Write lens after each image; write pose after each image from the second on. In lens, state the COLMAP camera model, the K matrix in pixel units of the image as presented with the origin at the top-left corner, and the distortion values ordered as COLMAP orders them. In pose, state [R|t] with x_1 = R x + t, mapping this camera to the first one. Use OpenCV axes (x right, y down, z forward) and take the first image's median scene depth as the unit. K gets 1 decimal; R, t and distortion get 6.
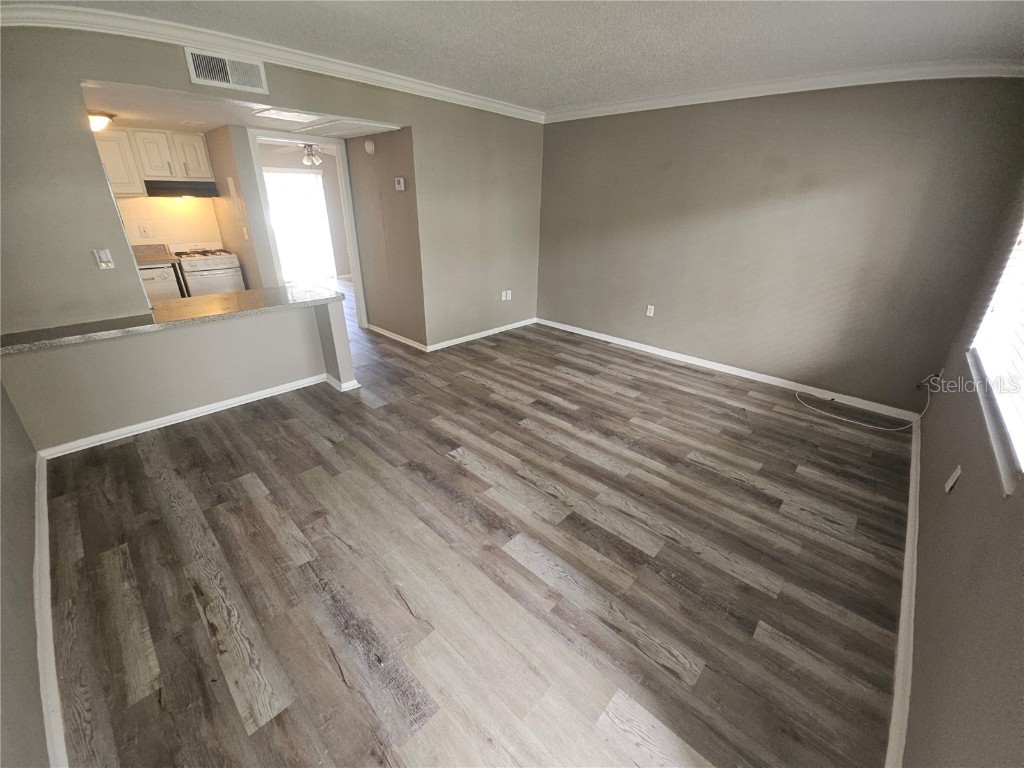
lens RADIAL K [[407.2, 0, 519.6], [0, 407.2, 383.1], [0, 0, 1]] dist [-0.003482, -0.008659]
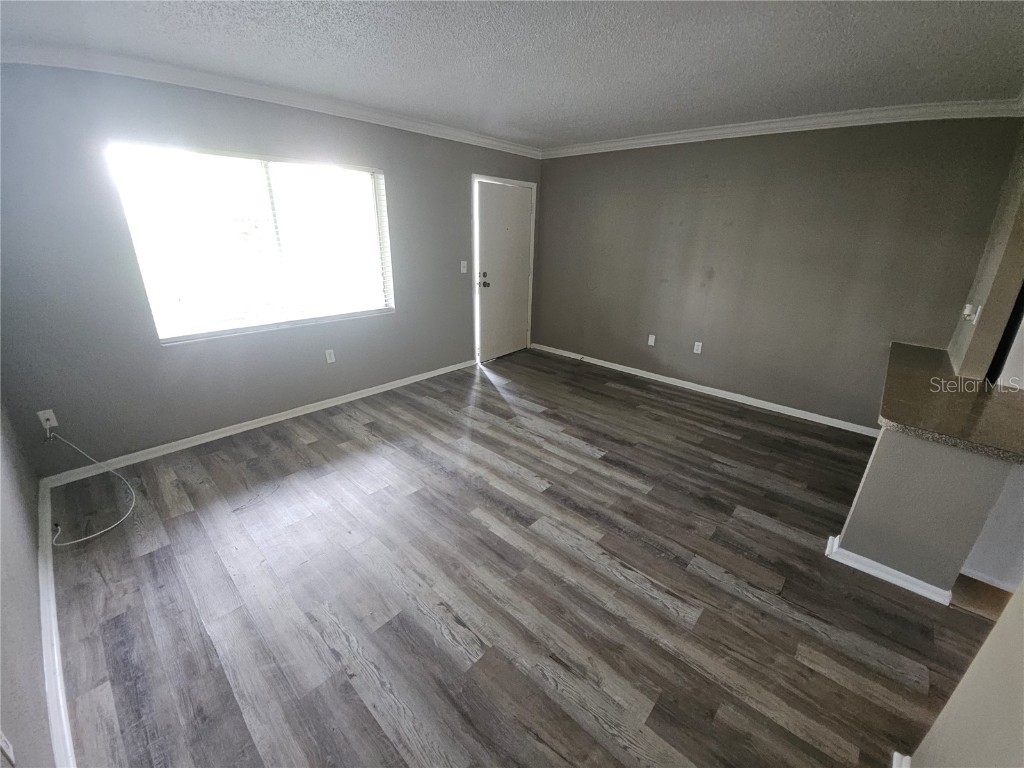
lens RADIAL K [[407.2, 0, 519.6], [0, 407.2, 383.1], [0, 0, 1]] dist [-0.003482, -0.008659]
pose [[-0.998942, -0.036679, -0.027757, 0.098386], [-0.045635, 0.714625, 0.698018, -0.684724], [-0.005767, 0.698546, -0.715542, 1.520704]]
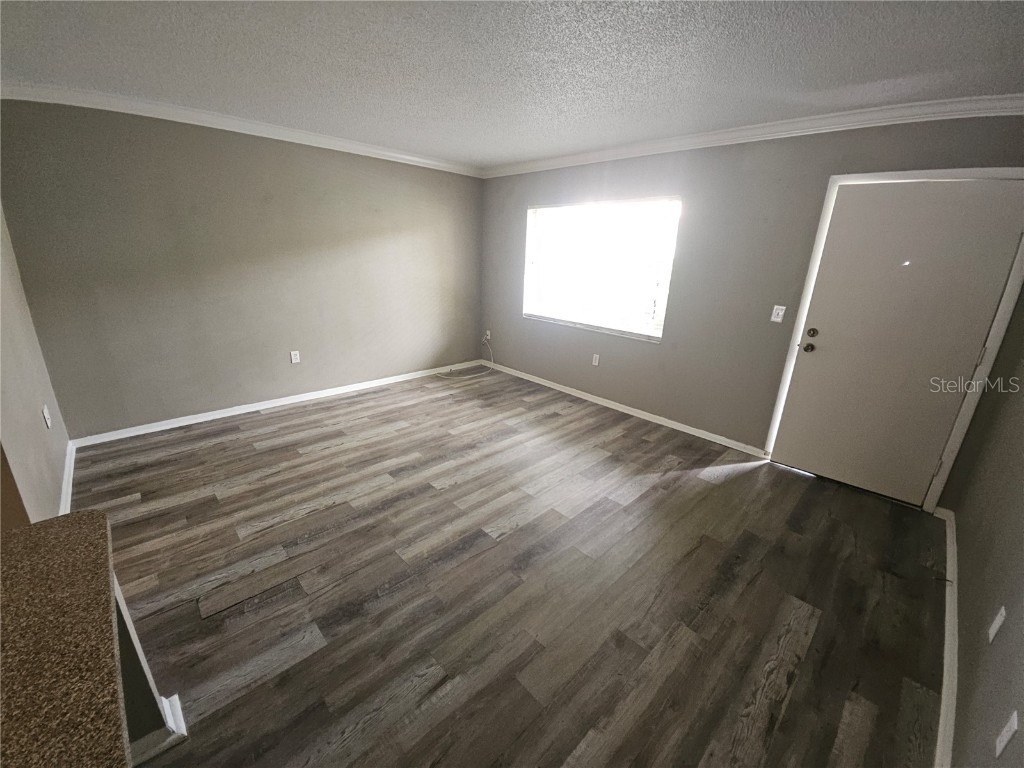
lens RADIAL K [[407.2, 0, 519.6], [0, 407.2, 383.1], [0, 0, 1]] dist [-0.003482, -0.008659]
pose [[0.042956, -0.326274, 0.944299, -0.785141], [0.366715, 0.884347, 0.288878, -0.308876], [-0.929341, 0.333880, 0.157638, 0.639067]]
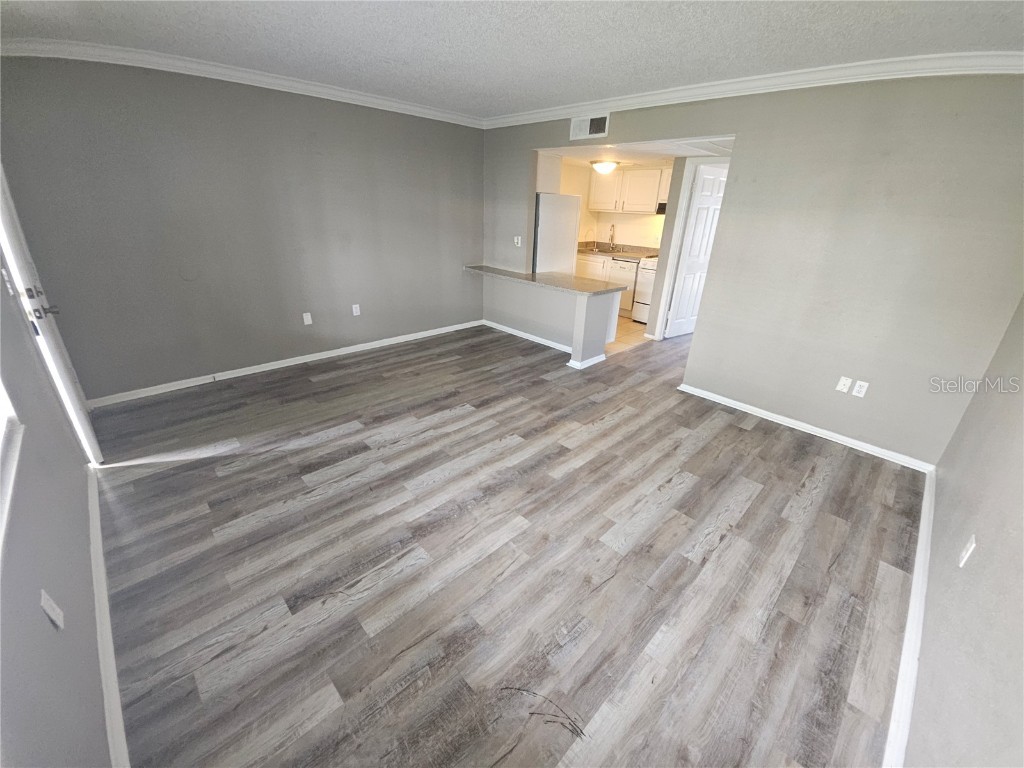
lens RADIAL K [[407.2, 0, 519.6], [0, 407.2, 383.1], [0, 0, 1]] dist [-0.003482, -0.008659]
pose [[-0.038641, 0.379160, -0.924524, 0.890171], [-0.438473, 0.824950, 0.356650, -0.374135], [0.897913, 0.419160, 0.134375, 0.853401]]
